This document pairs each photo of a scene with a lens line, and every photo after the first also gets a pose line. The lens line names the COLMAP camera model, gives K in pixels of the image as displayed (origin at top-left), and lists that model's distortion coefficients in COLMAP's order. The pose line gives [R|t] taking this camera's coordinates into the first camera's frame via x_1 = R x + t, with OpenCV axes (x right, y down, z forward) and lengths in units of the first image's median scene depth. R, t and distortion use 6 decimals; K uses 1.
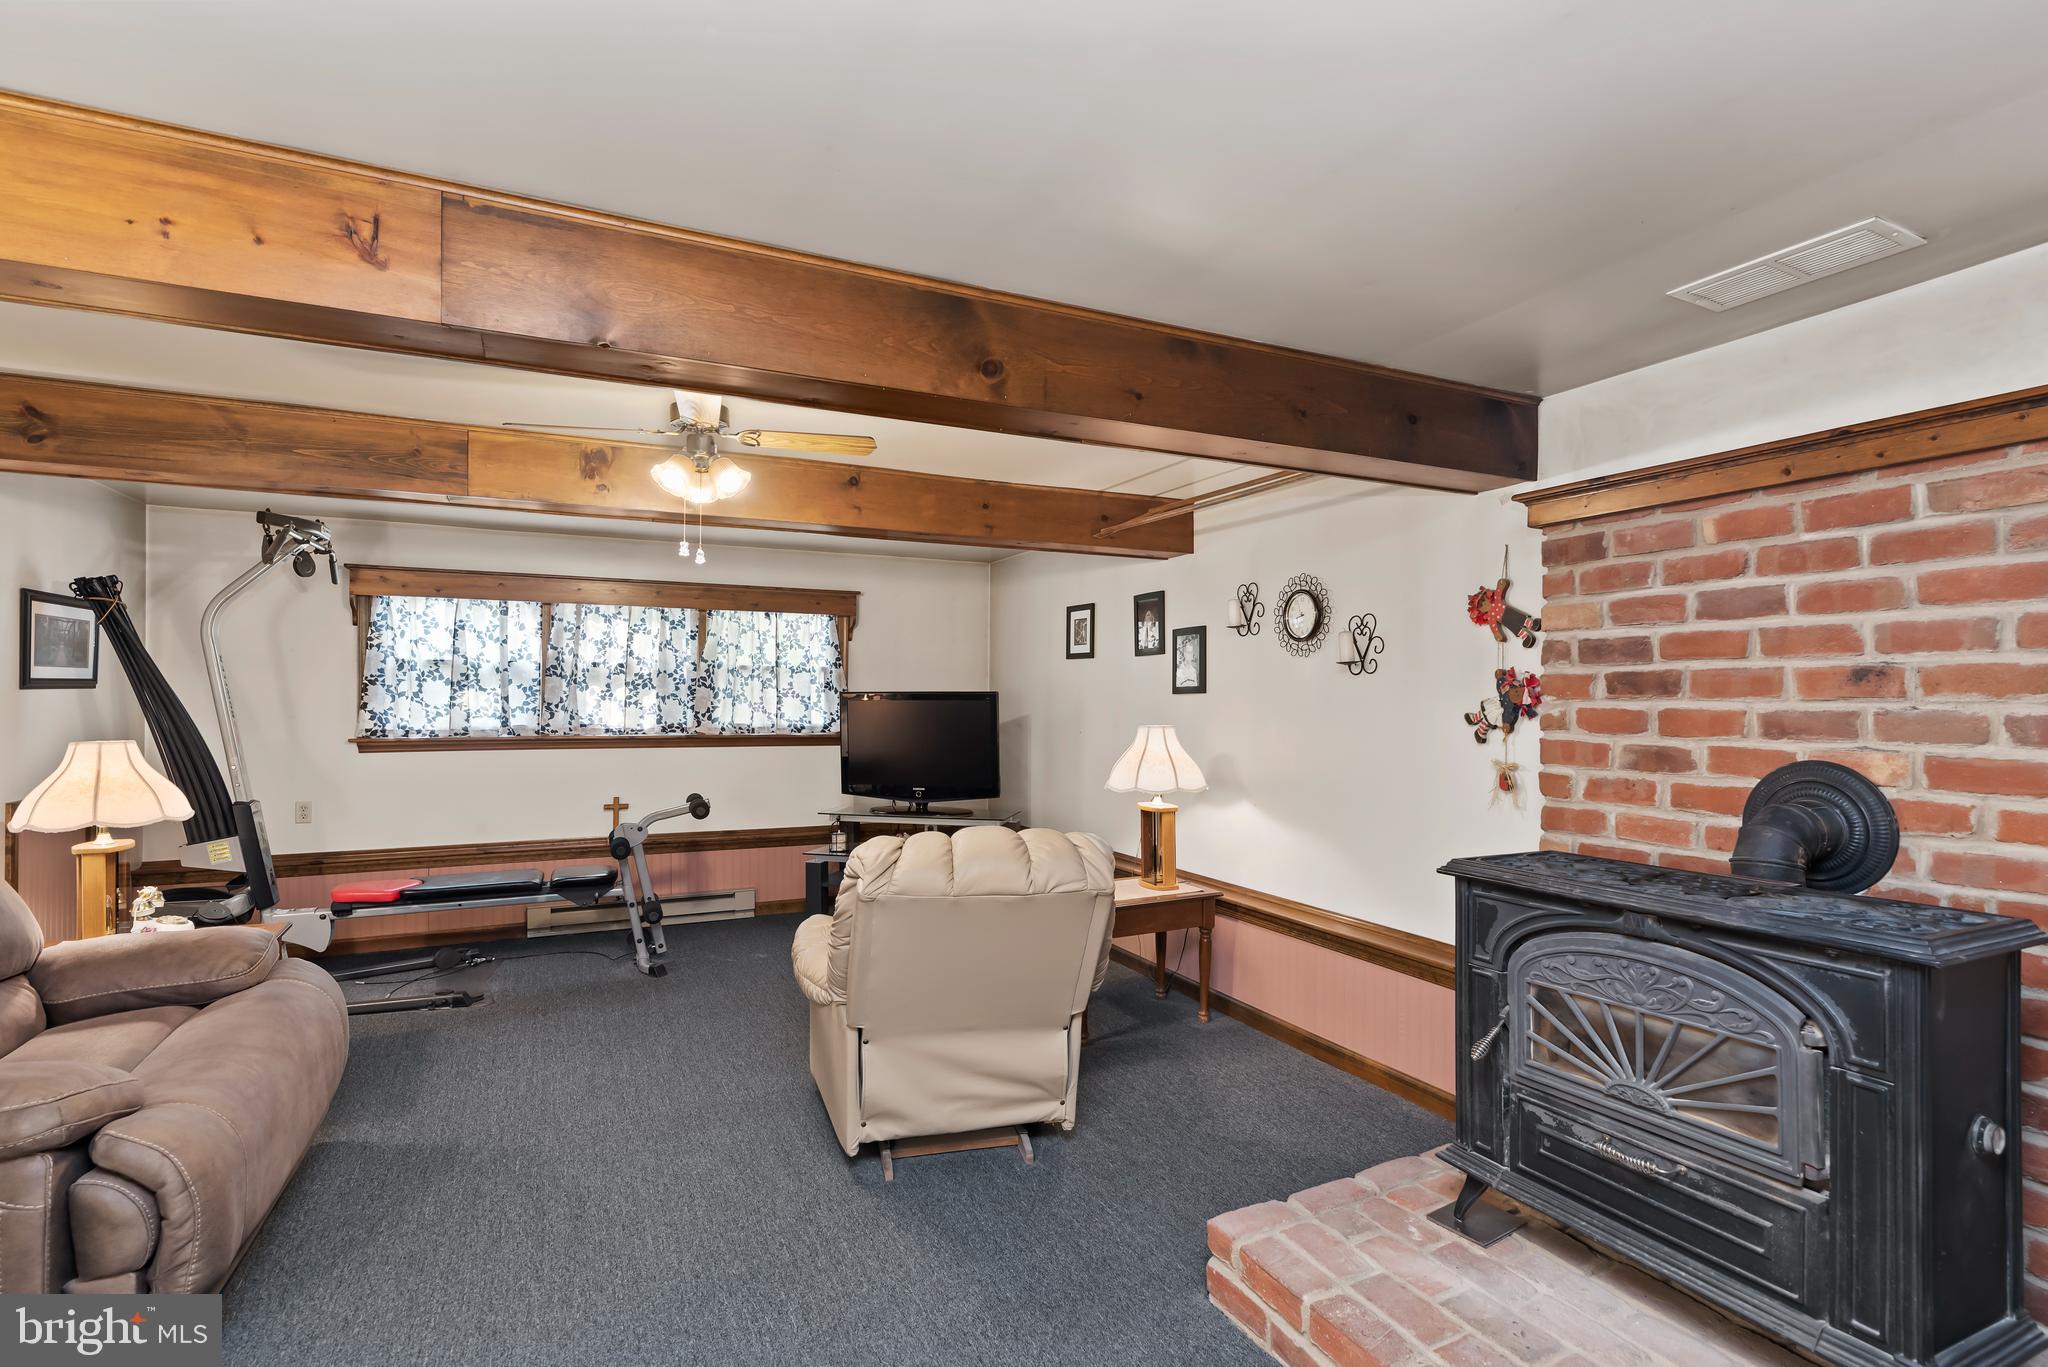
lens RADIAL K [[990.8, 0, 1027.5], [0, 990.8, 693.0], [0, 0, 1]] dist [-0.000284, 0.000389]
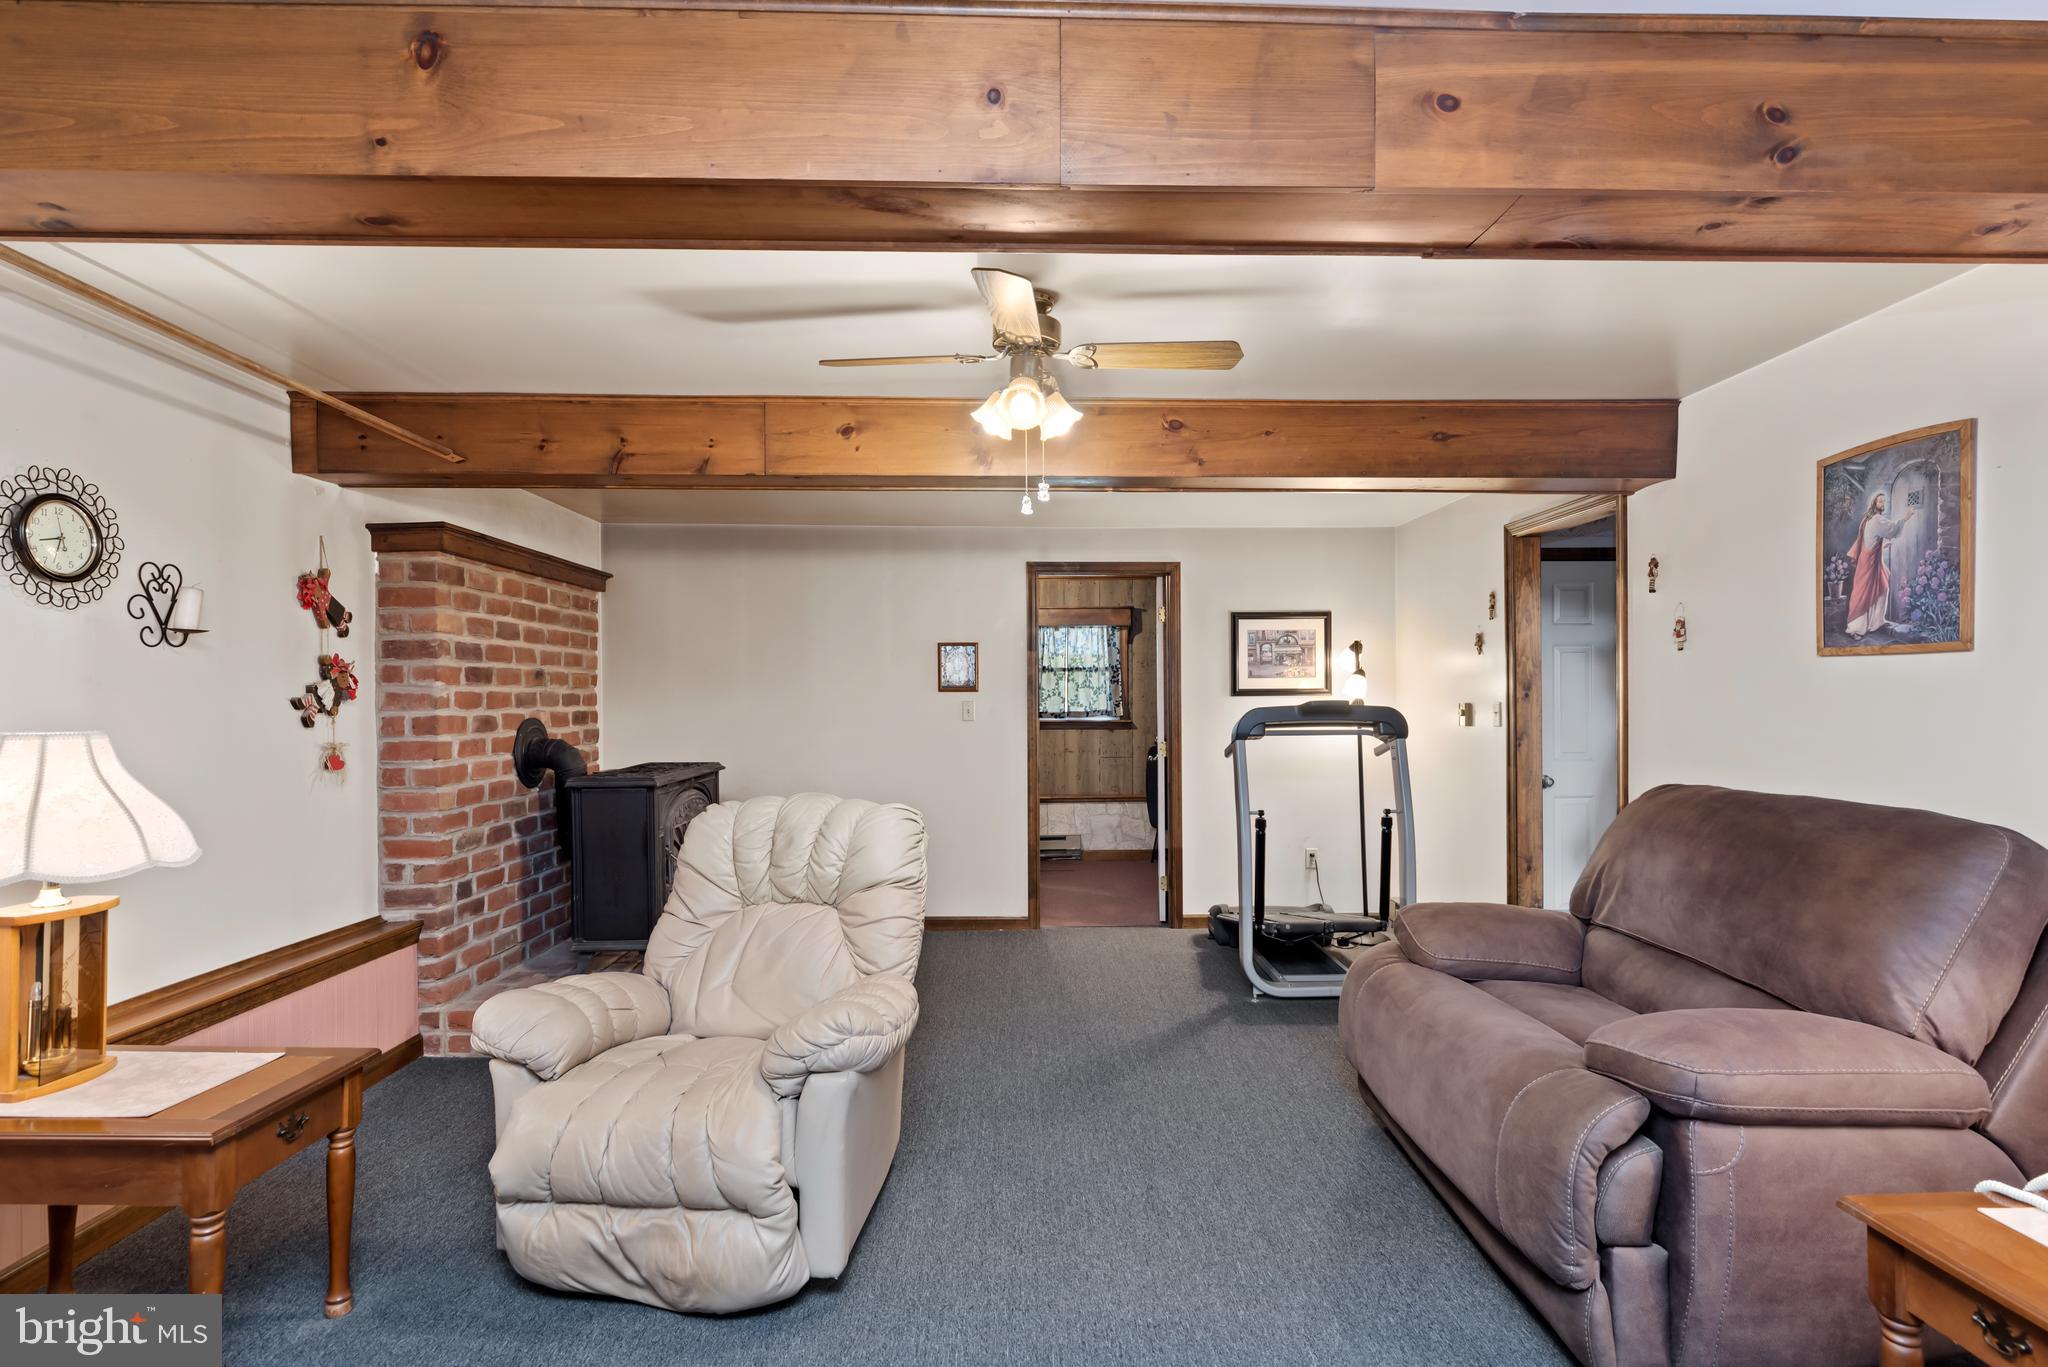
lens RADIAL K [[990.8, 0, 1023.5], [0, 990.8, 689.5], [0, 0, 1]] dist [-0.000284, 0.000389]
pose [[-0.903530, 0.000362, 0.428524, -0.627041], [-0.004524, 0.999936, -0.010382, 0.019777], [-0.428501, -0.011319, -0.903471, 1.609015]]
